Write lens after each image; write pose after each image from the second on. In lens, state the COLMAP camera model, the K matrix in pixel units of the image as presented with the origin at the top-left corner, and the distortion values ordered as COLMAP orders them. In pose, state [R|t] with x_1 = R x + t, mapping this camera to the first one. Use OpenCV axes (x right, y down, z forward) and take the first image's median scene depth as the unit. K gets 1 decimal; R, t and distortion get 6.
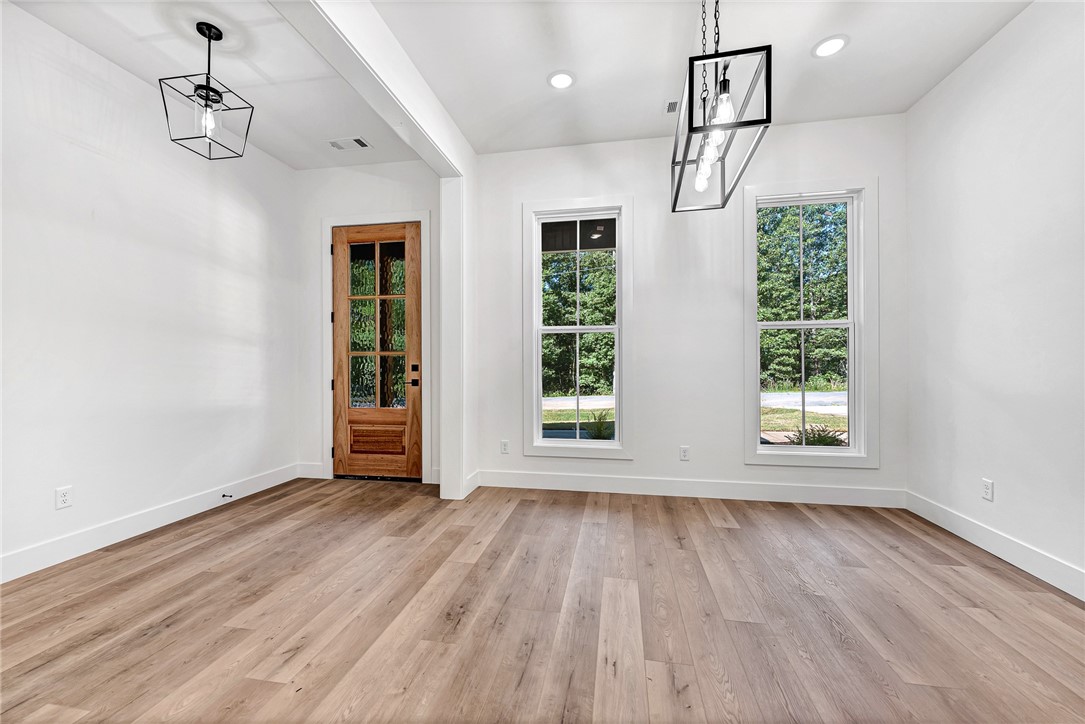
lens RADIAL K [[430.3, 0, 542.8], [0, 430.3, 360.1], [0, 0, 1]] dist [0.012884, -0.004174]
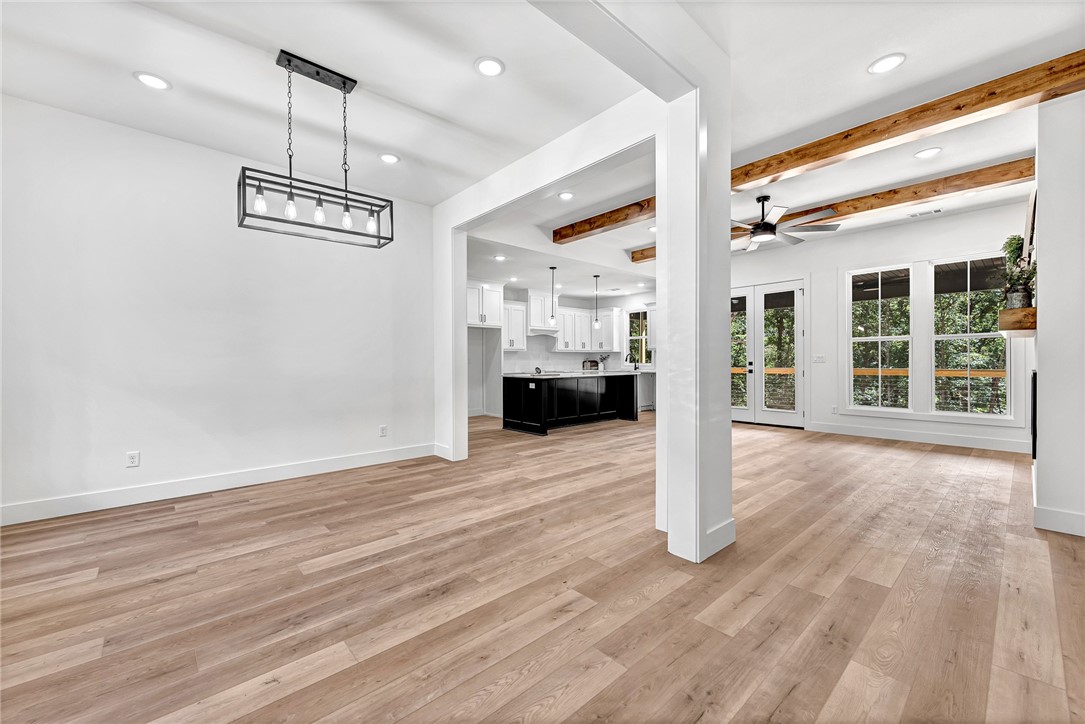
lens RADIAL K [[430.3, 0, 545.8], [0, 430.3, 359.9], [0, 0, 1]] dist [0.012884, -0.004174]
pose [[-0.792806, 0.008652, 0.609412, -0.619449], [0.007229, 0.999962, -0.004793, 0.002913], [-0.609431, 0.000606, -0.792839, 0.966734]]
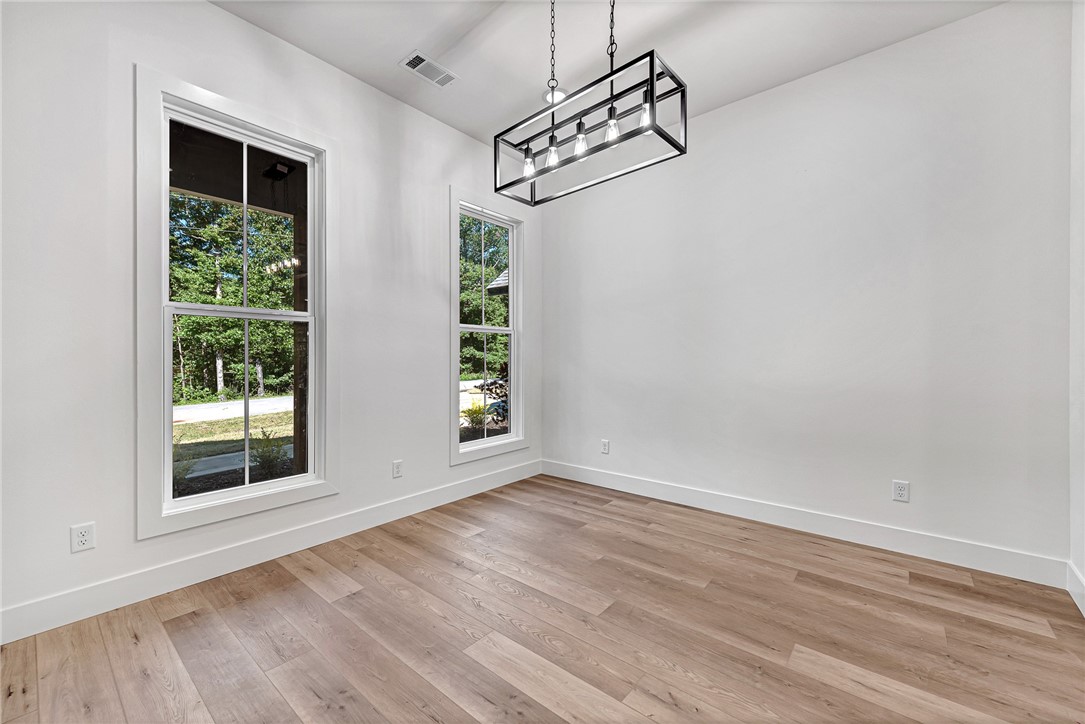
lens RADIAL K [[430.3, 0, 539.5], [0, 430.3, 362.6], [0, 0, 1]] dist [0.012884, -0.004174]
pose [[0.497847, -0.004564, 0.867253, -0.292483], [-0.000504, 0.999984, 0.005551, -0.002420], [-0.867264, -0.003200, 0.497837, 0.338527]]
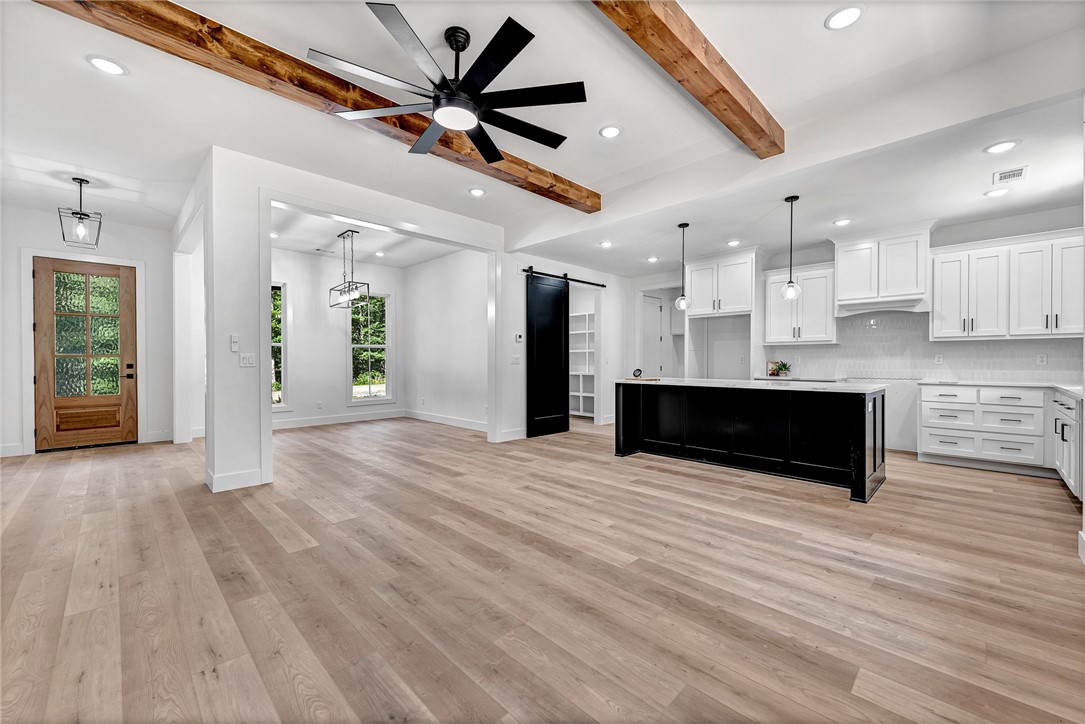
lens RADIAL K [[430.3, 0, 540.5], [0, 430.3, 360.0], [0, 0, 1]] dist [0.012884, -0.004174]
pose [[0.574921, 0.002321, 0.818206, -0.829966], [-0.000278, 0.999996, -0.002642, 0.000327], [-0.818209, 0.001292, 0.574920, -1.178056]]
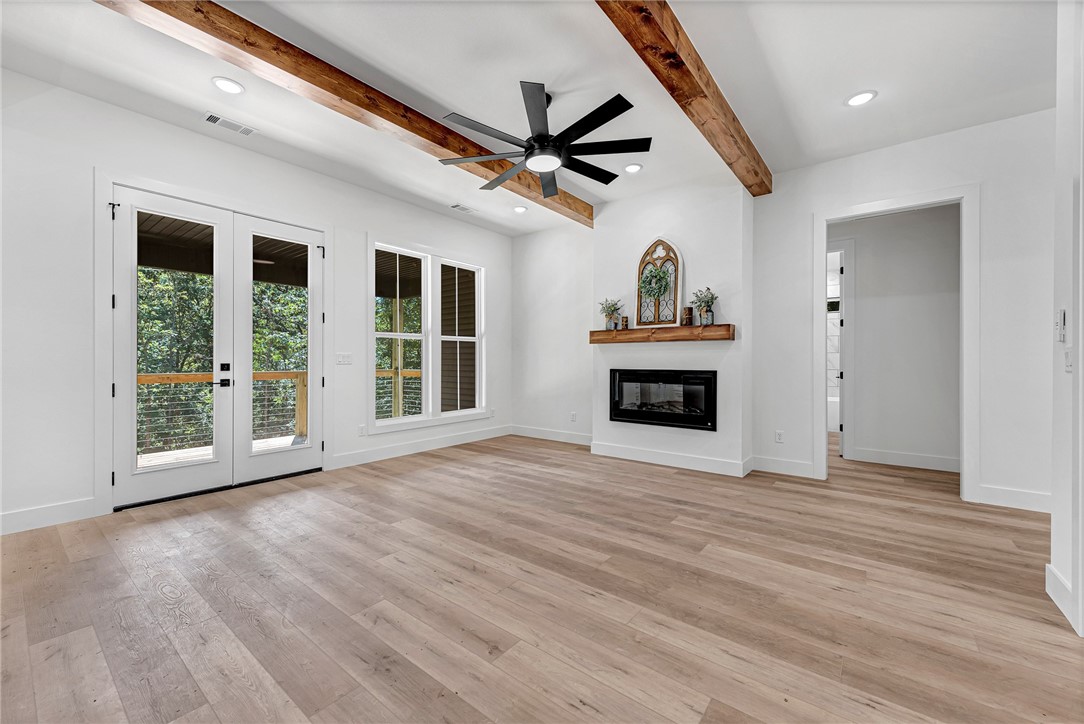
lens RADIAL K [[429.9, 0, 538.4], [0, 429.9, 361.6], [0, 0, 1]] dist [0.012884, -0.004174]
pose [[-0.473833, 0.005765, -0.880596, 0.485203], [0.000310, 0.999980, 0.006379, -0.001796], [0.880614, 0.002750, -0.473825, -0.219409]]
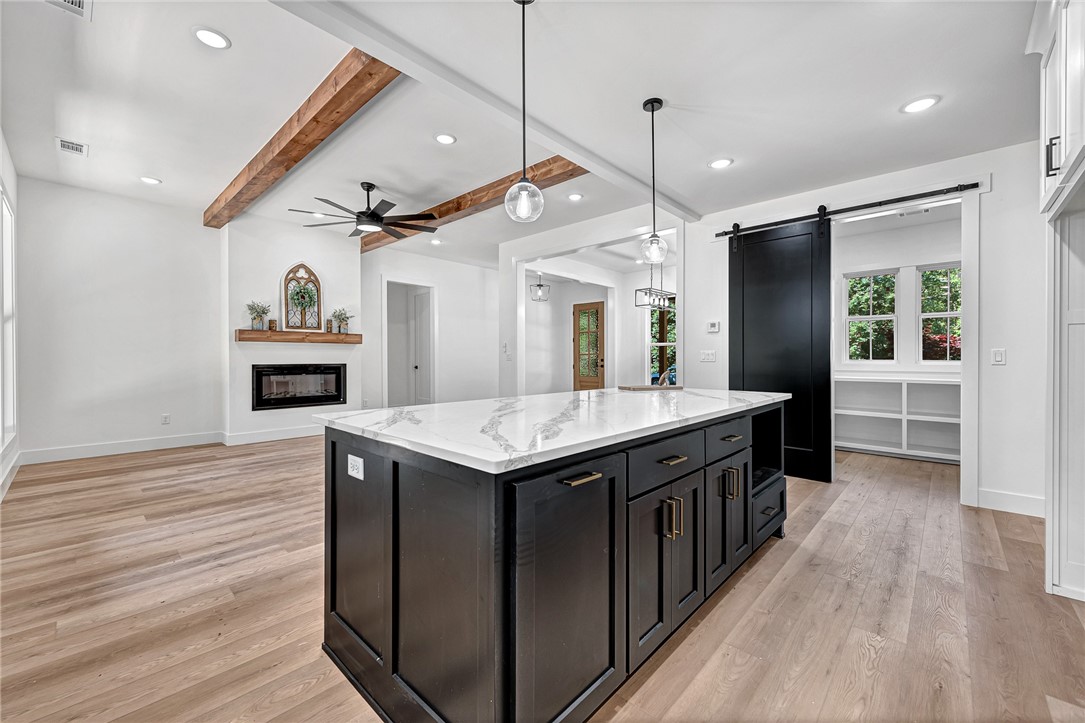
lens RADIAL K [[430.3, 0, 545.9], [0, 430.3, 354.4], [0, 0, 1]] dist [0.012884, -0.004174]
pose [[0.843989, 0.000351, -0.536360, 0.899446], [-0.003987, 0.999976, -0.005620, -0.001111], [0.536345, 0.006882, 0.843971, -1.498454]]
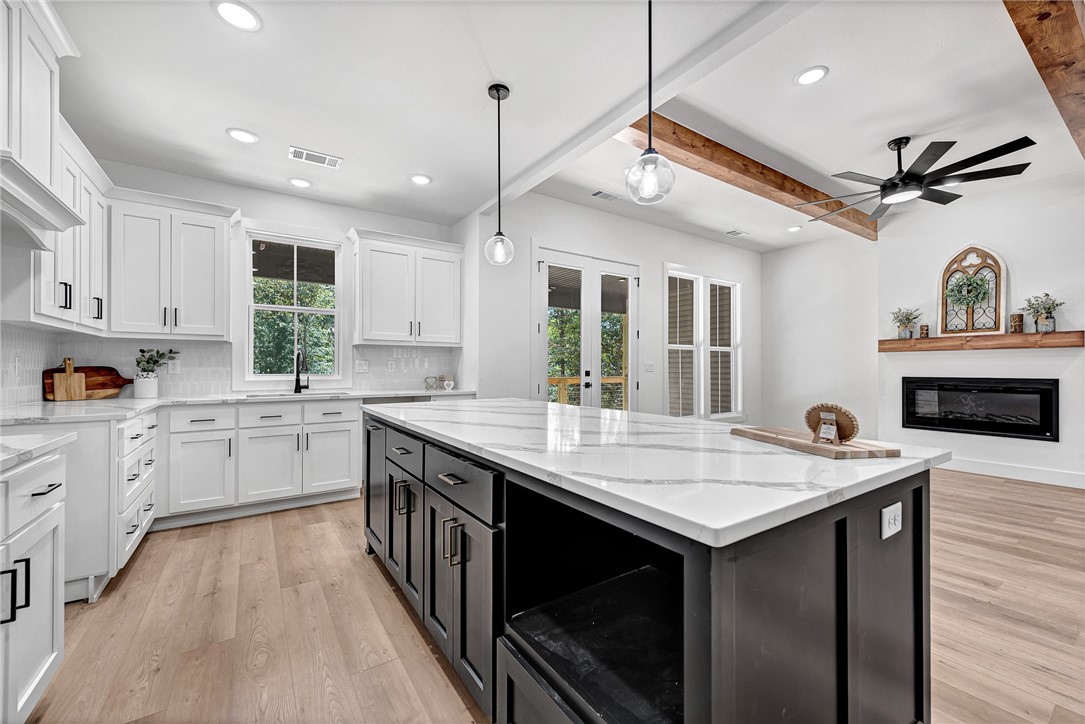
lens RADIAL K [[430.3, 0, 540.7], [0, 430.3, 366.1], [0, 0, 1]] dist [0.012884, -0.004174]
pose [[-0.718853, -0.000457, -0.695161, 1.031560], [0.001492, 0.999996, -0.002199, -0.003258], [0.695160, -0.002618, -0.718850, -0.492938]]
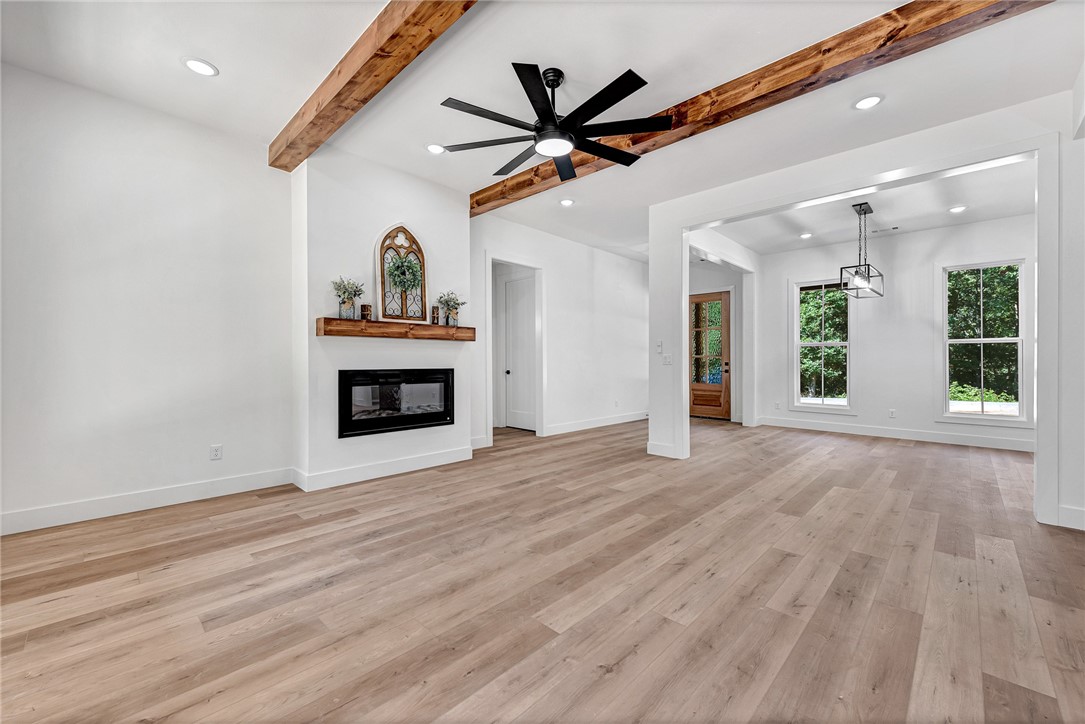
lens RADIAL K [[430.3, 0, 547.9], [0, 430.3, 356.8], [0, 0, 1]] dist [0.012884, -0.004174]
pose [[0.834016, 0.003732, -0.551728, 0.137546], [-0.007370, 0.999963, -0.004377, -0.000420], [0.551692, 0.007716, 0.834013, -1.341931]]
